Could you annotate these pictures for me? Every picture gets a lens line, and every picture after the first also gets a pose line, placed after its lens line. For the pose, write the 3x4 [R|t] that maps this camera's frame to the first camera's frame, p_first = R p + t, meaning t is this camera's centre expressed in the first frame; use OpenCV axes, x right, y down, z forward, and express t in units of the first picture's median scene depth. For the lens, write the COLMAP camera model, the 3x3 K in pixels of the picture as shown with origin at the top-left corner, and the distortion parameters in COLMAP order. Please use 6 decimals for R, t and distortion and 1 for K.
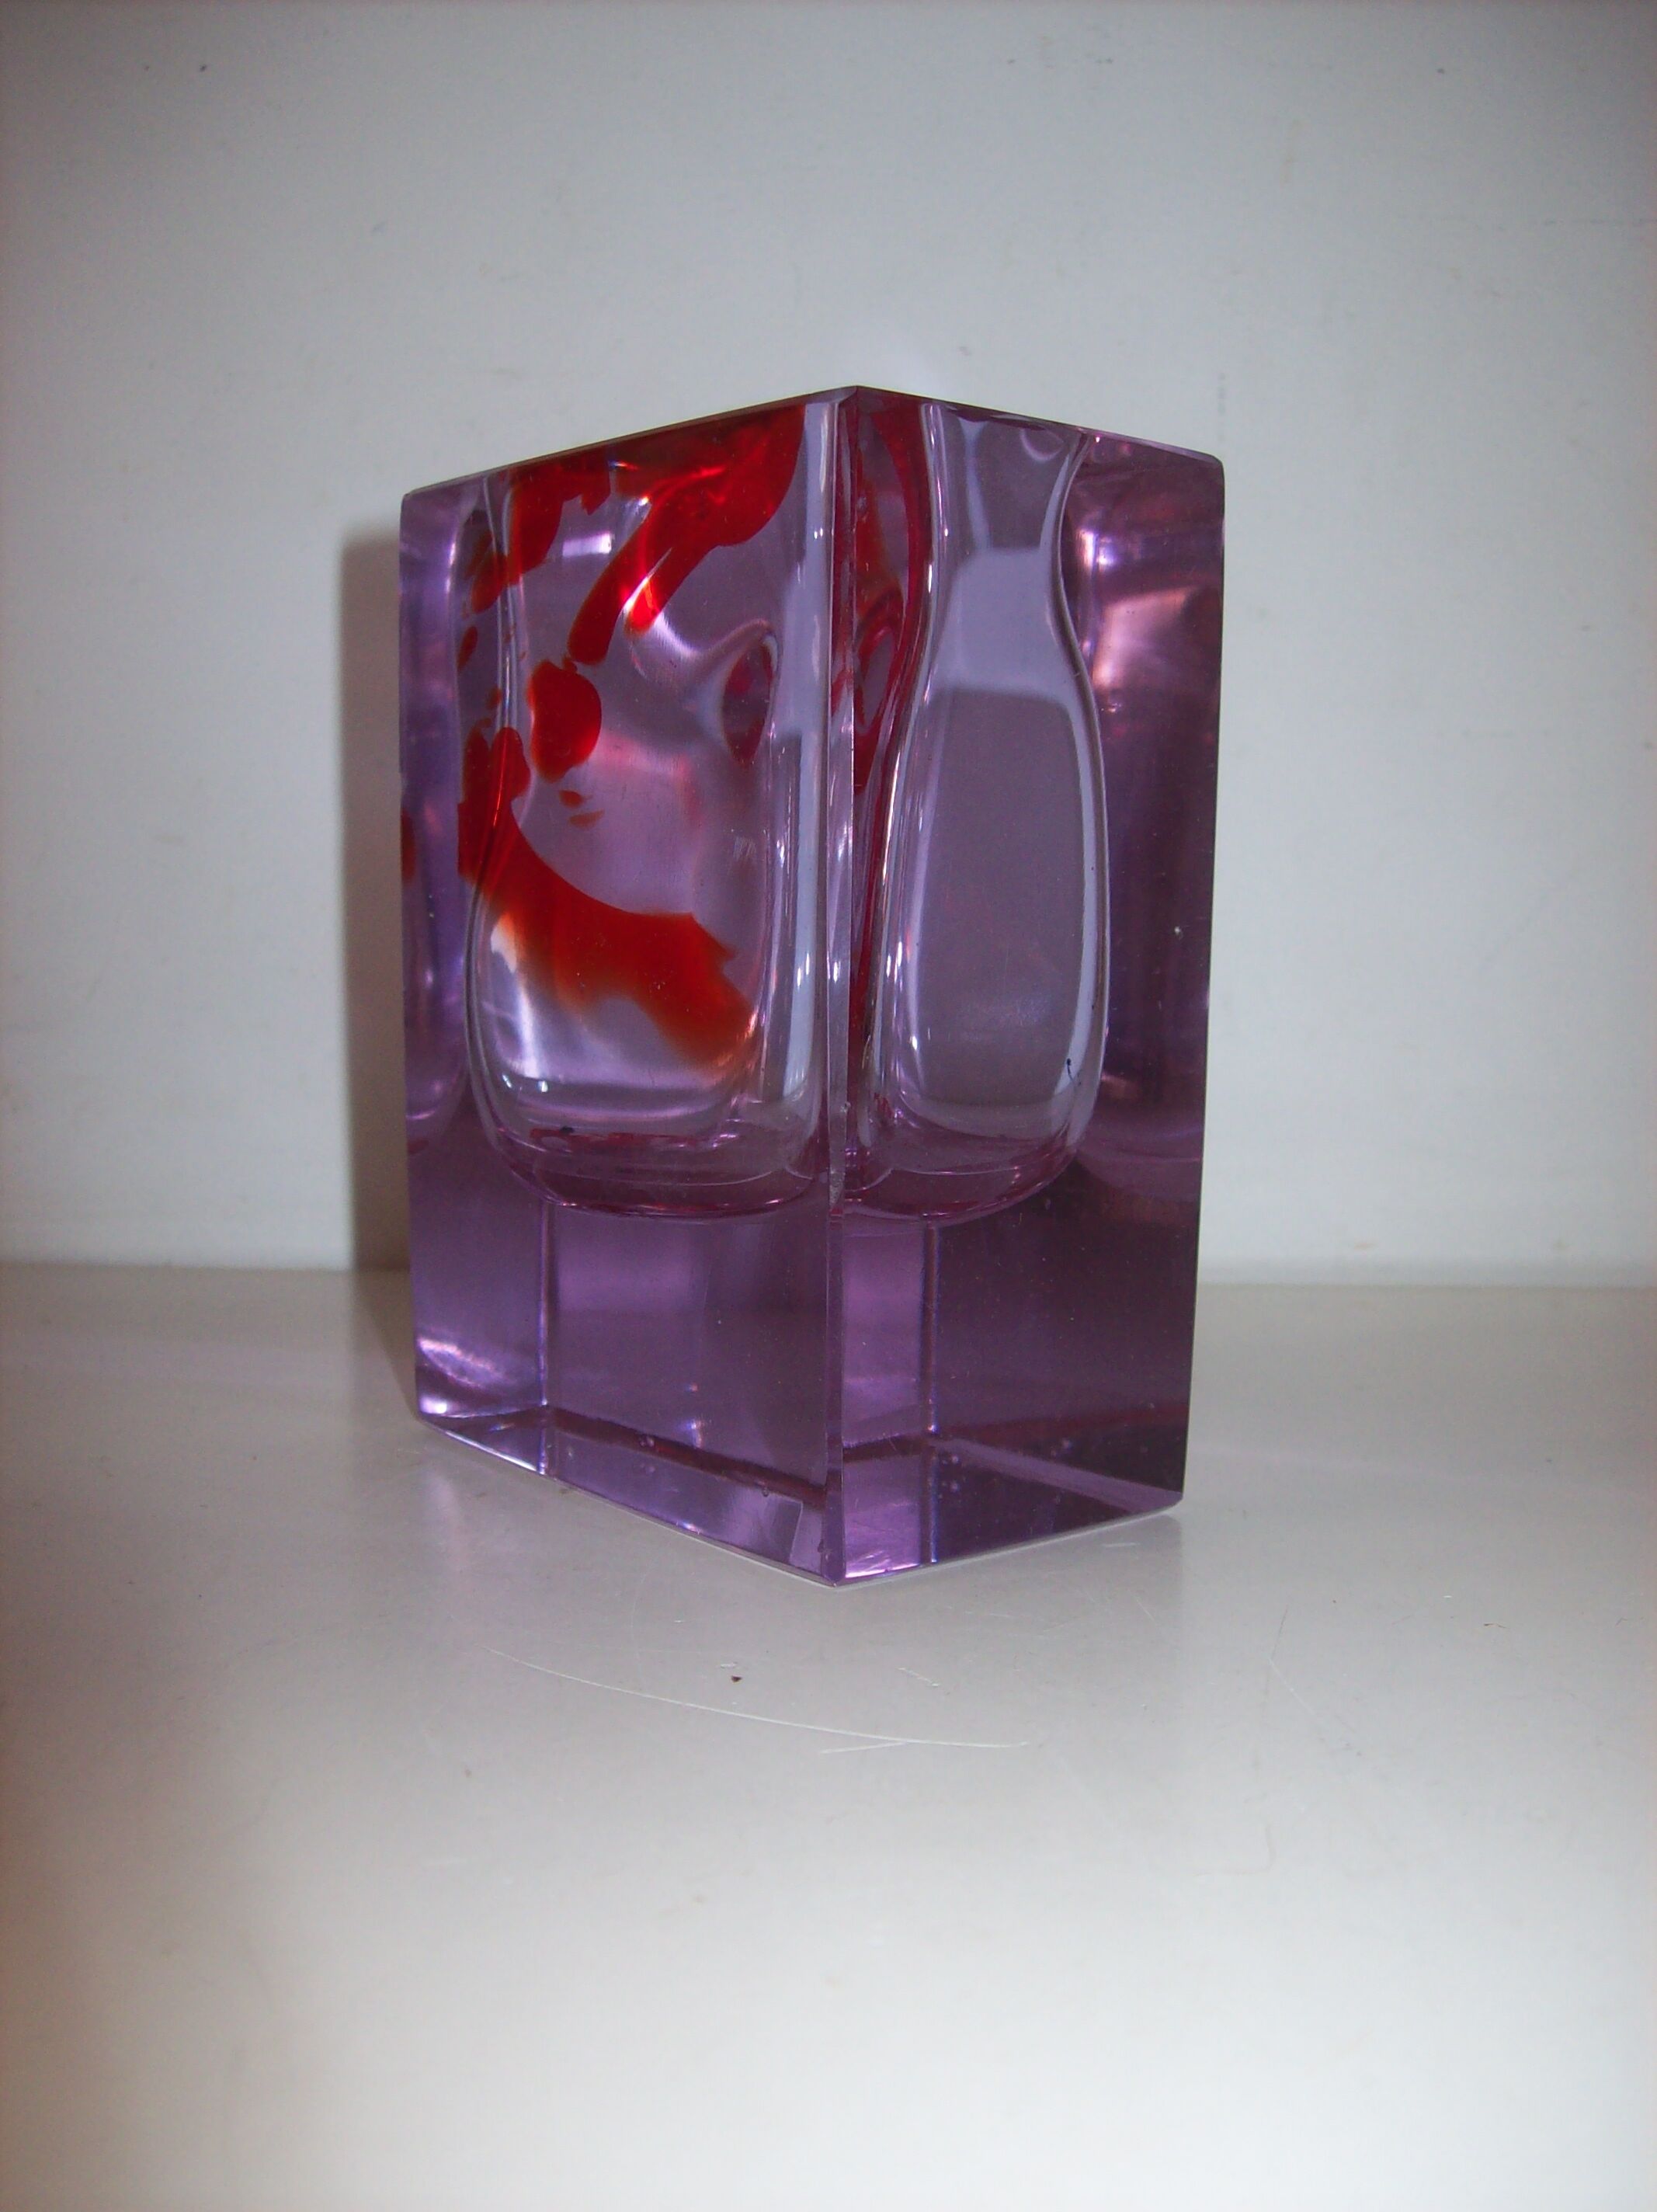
lens RADIAL K [[2303.0, 0, 787.6], [0, 2303.0, 1113.6], [0, 0, 1]] dist [-0.162445, 0.113165]
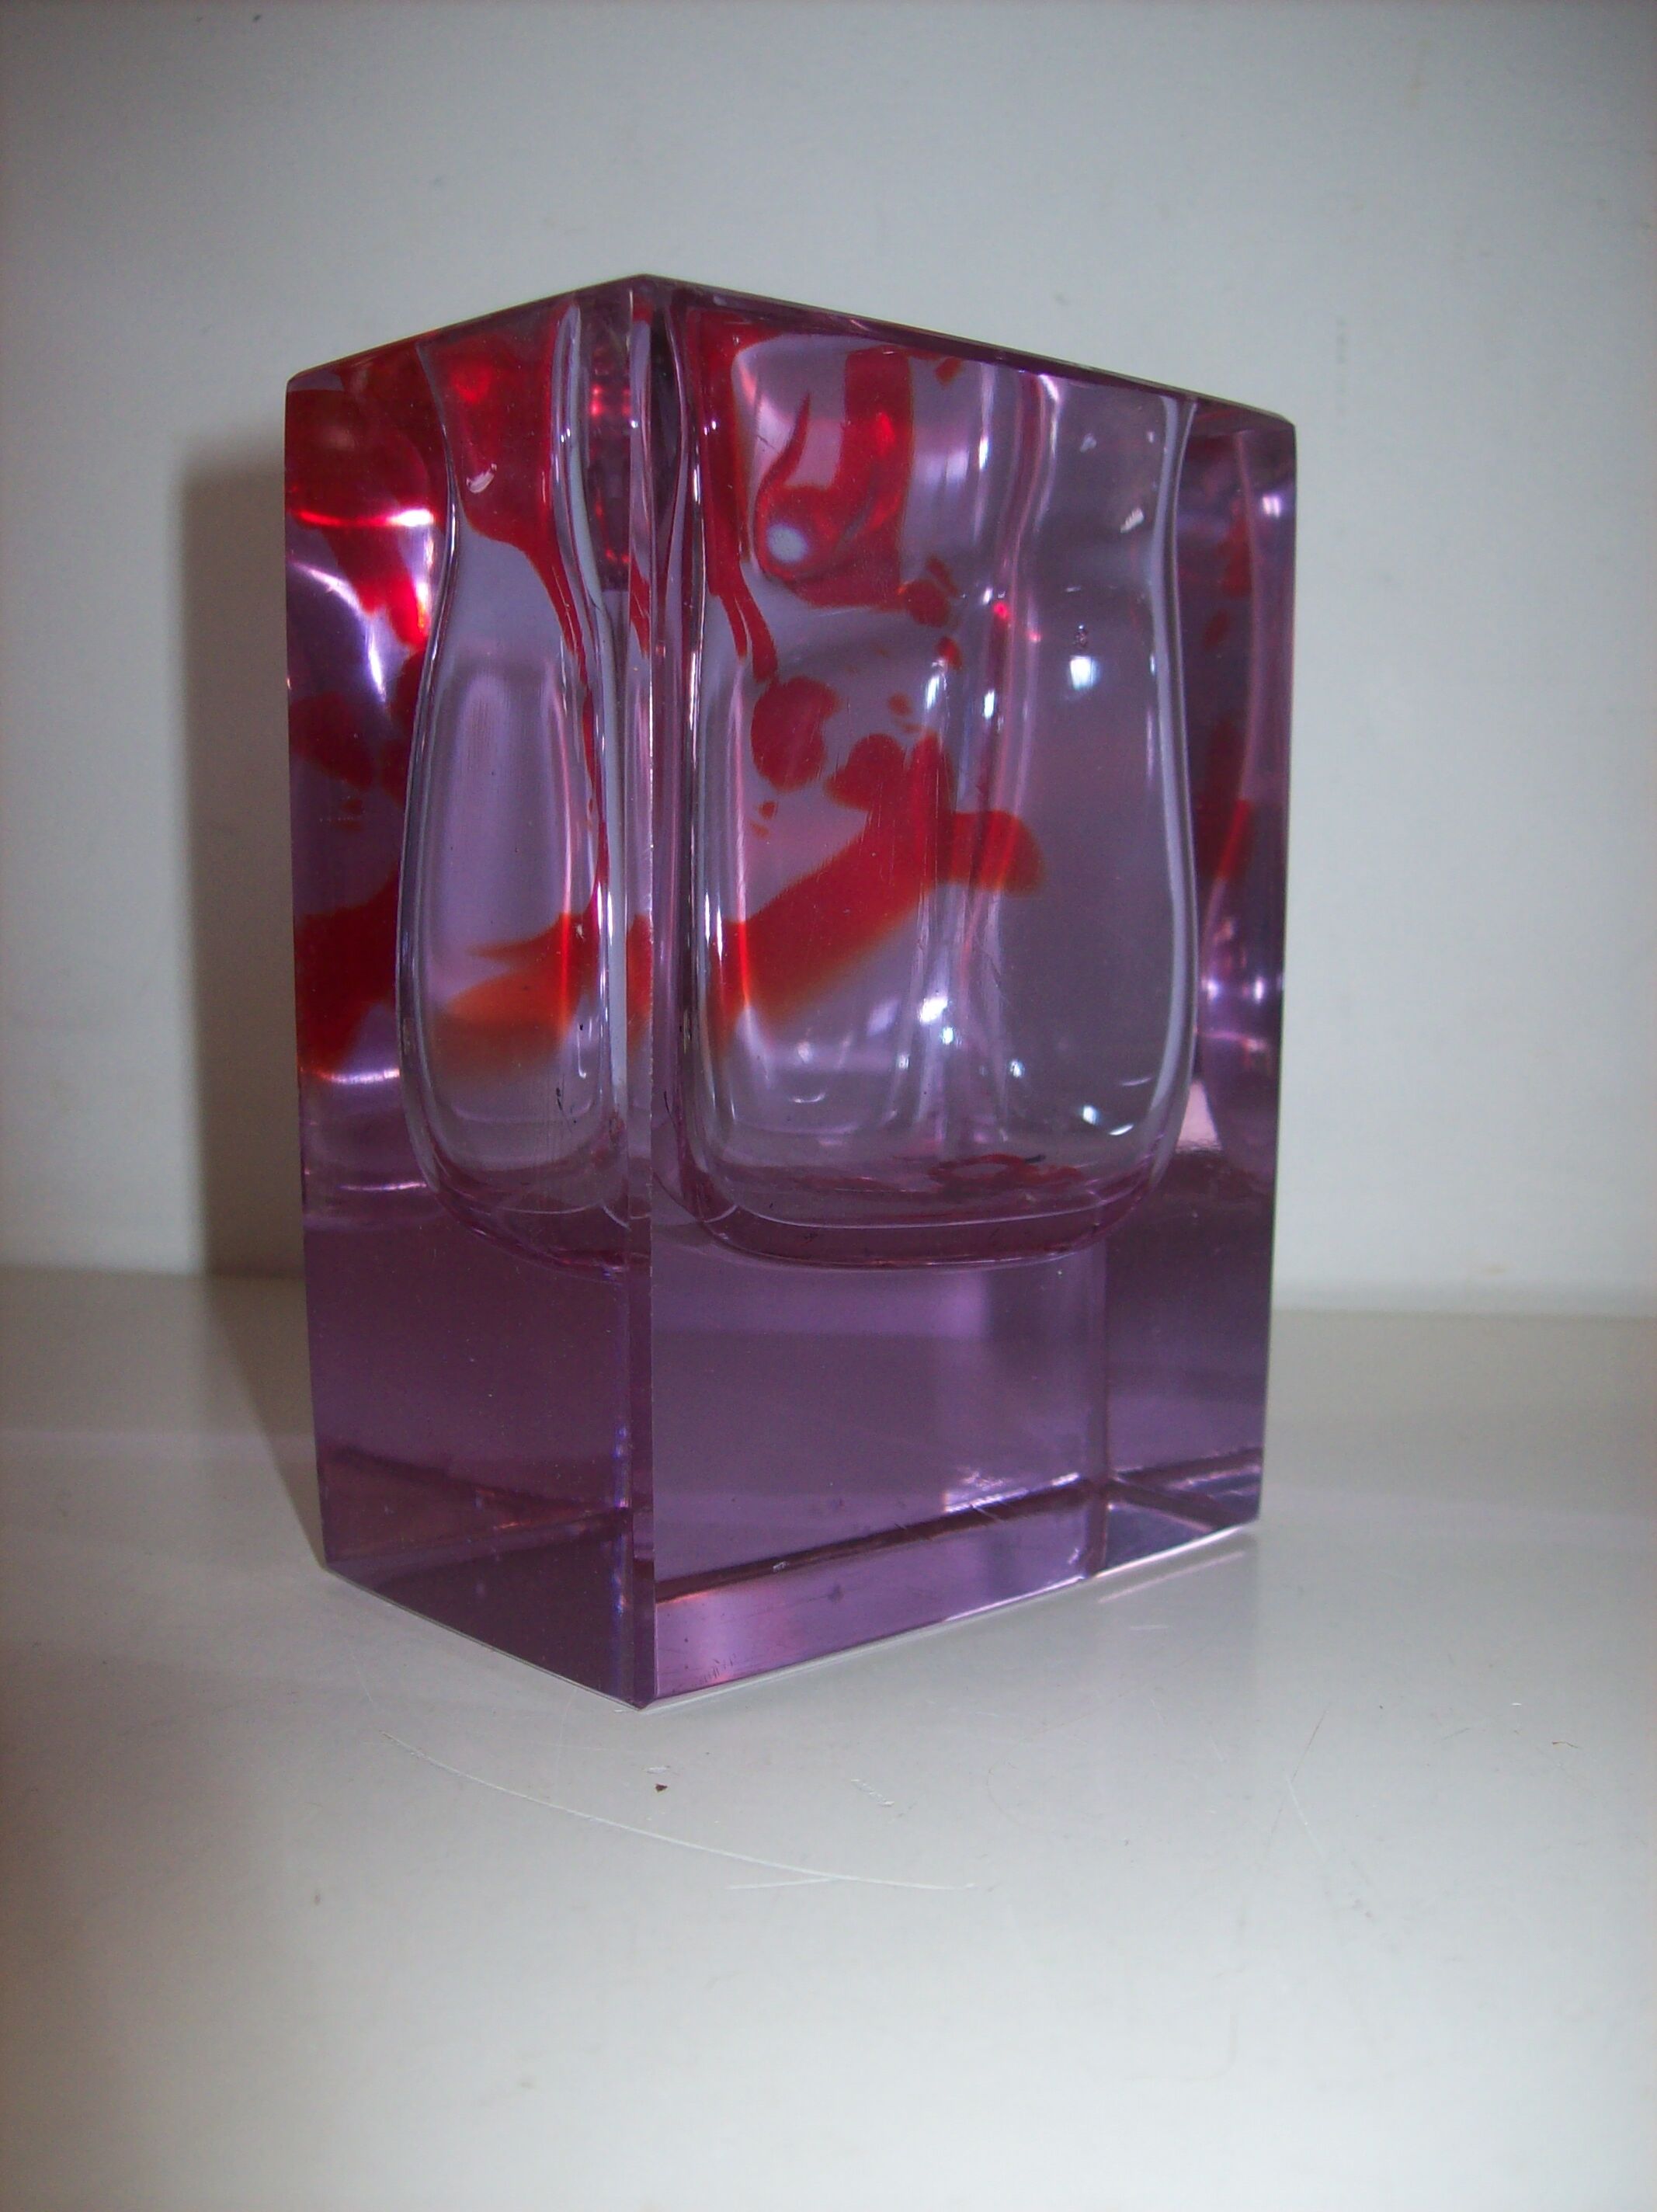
lens RADIAL K [[2303.0, 0, 787.6], [0, 2303.0, 1113.6], [0, 0, 1]] dist [-0.162445, 0.113165]
pose [[0.996239, 0.008421, -0.086235, 0.065176], [-0.008115, 0.999959, 0.003904, -0.008912], [0.086265, -0.003190, 0.996267, 0.093260]]
